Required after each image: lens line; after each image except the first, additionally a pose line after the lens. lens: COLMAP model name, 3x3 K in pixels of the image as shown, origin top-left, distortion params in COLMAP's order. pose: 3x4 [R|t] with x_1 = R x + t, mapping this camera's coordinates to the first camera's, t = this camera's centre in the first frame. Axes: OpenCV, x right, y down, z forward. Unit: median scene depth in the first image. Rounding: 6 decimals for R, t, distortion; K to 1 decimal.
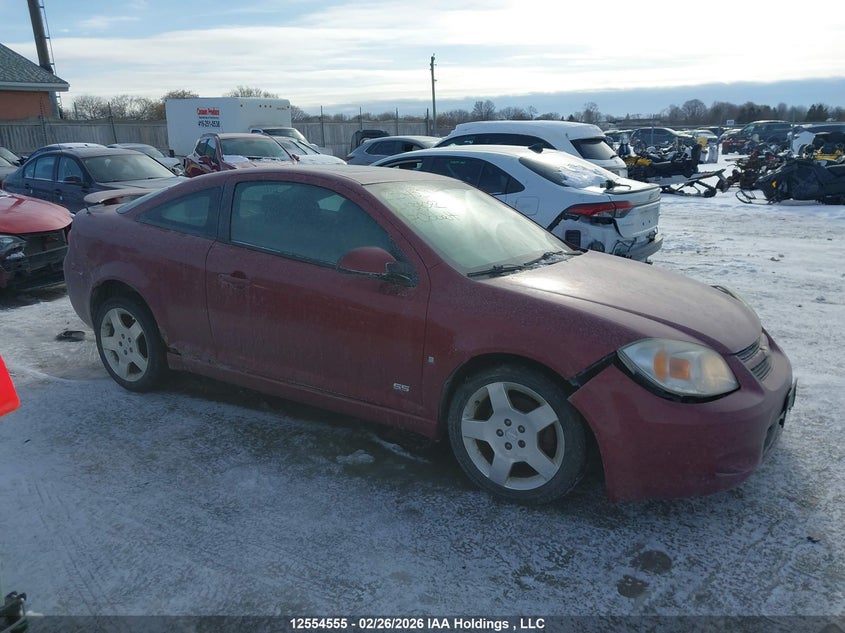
lens RADIAL K [[656.4, 0, 424.0], [0, 656.4, 316.1], [0, 0, 1]] dist [0.044341, -0.050022]
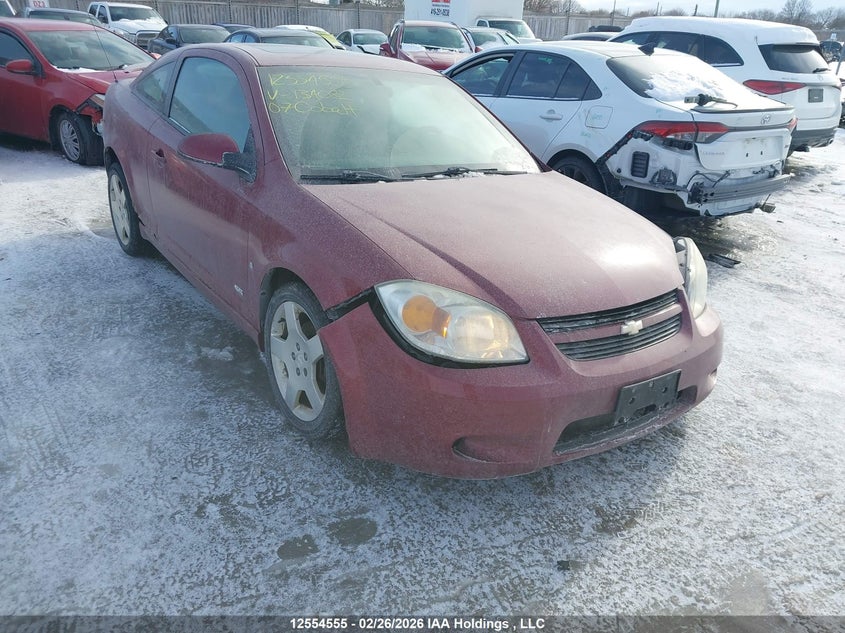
lens RADIAL K [[657.9, 0, 422.5], [0, 657.9, 316.5], [0, 0, 1]] dist [0.014404, -0.001647]
pose [[0.925821, 0.191857, -0.325648, 0.561610], [-0.144401, 0.975775, 0.164350, -0.051262], [0.349291, -0.105135, 0.931097, 0.214816]]
